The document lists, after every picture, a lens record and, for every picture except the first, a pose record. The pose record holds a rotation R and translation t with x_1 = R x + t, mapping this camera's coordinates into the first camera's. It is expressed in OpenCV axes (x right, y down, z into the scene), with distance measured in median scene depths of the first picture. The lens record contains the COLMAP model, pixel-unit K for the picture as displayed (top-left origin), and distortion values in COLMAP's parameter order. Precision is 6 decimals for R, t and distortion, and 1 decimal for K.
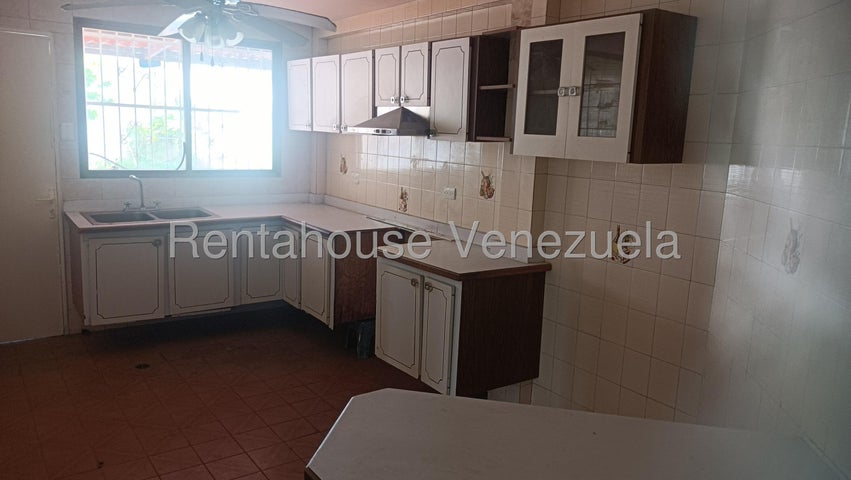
lens RADIAL K [[636.3, 0, 423.7], [0, 636.3, 239.7], [0, 0, 1]] dist [0.037788, -0.012212]
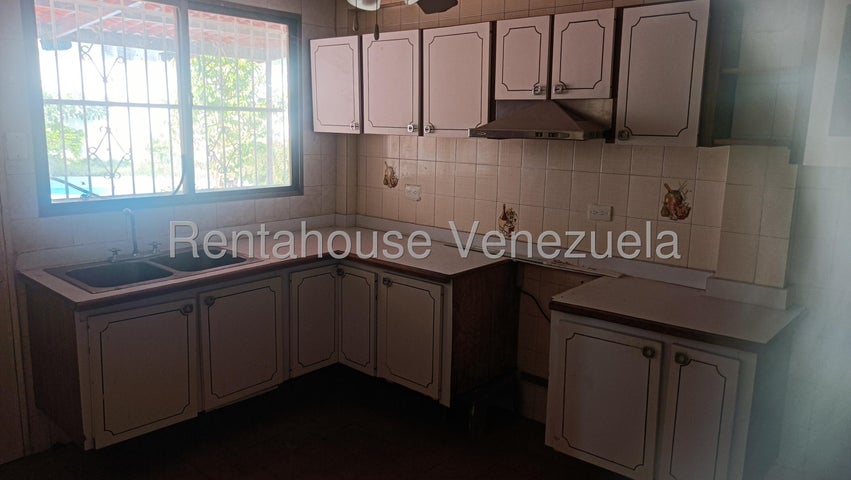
lens RADIAL K [[636.3, 0, 427.1], [0, 636.3, 237.7], [0, 0, 1]] dist [0.037788, -0.012212]
pose [[0.974099, -0.062888, 0.217199, -0.292698], [0.060026, 0.998001, 0.019755, -0.063718], [-0.218007, -0.006206, 0.975927, 0.274370]]
